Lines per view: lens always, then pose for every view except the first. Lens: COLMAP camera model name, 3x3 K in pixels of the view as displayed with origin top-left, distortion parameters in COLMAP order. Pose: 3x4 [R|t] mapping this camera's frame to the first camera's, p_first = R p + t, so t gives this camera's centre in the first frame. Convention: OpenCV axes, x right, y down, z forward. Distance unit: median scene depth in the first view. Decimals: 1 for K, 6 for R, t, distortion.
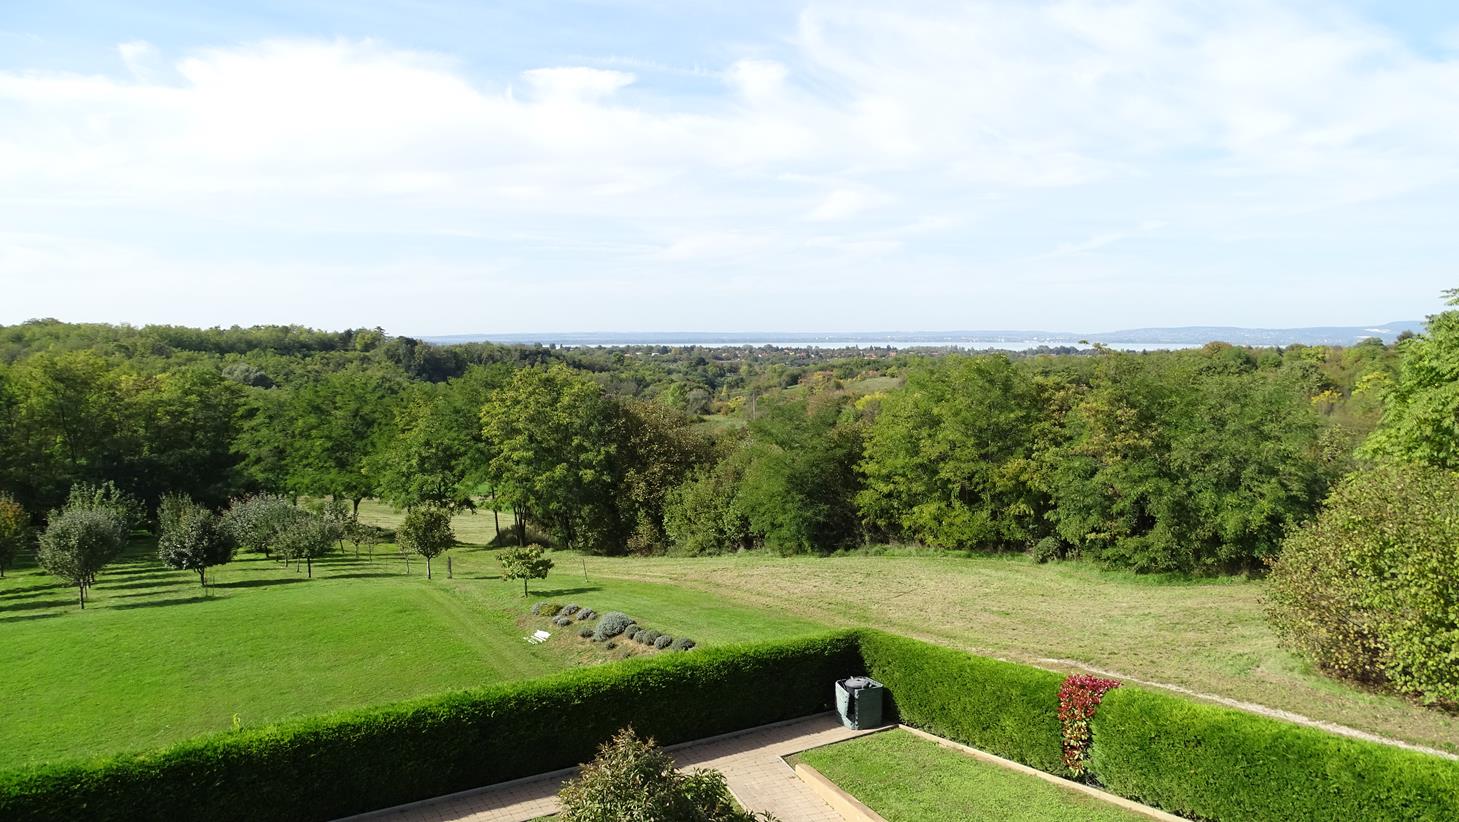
lens RADIAL K [[1042.9, 0, 732.1], [0, 1042.9, 397.0], [0, 0, 1]] dist [0.002306, -0.003919]
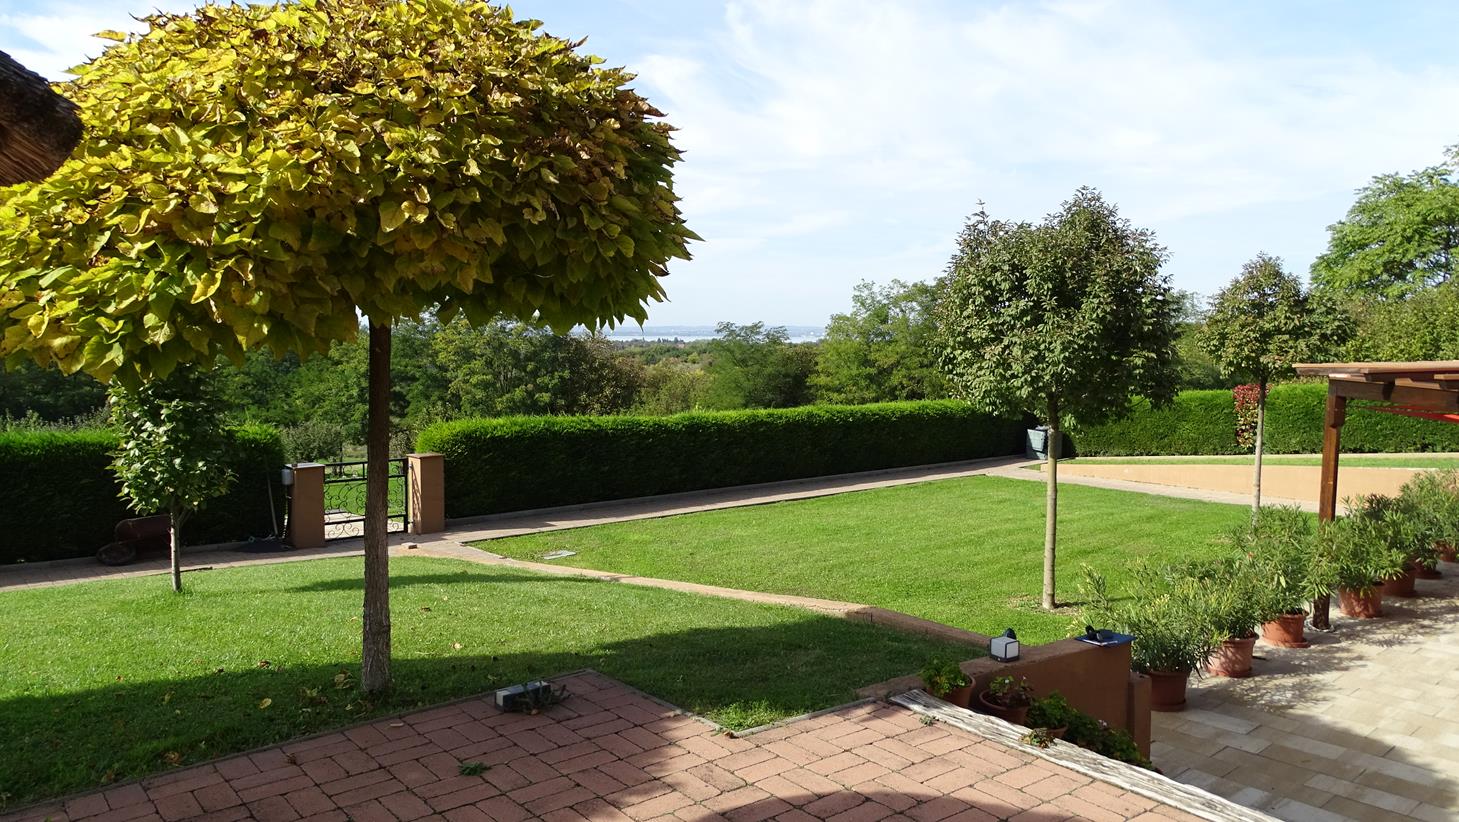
lens RADIAL K [[1042.9, 0, 724.7], [0, 1042.9, 409.4], [0, 0, 1]] dist [0.002306, -0.003919]
pose [[0.980045, -0.006558, 0.198668, -0.209201], [0.003101, 0.999838, 0.017708, 0.084786], [-0.198752, -0.016739, 0.979907, -0.091012]]
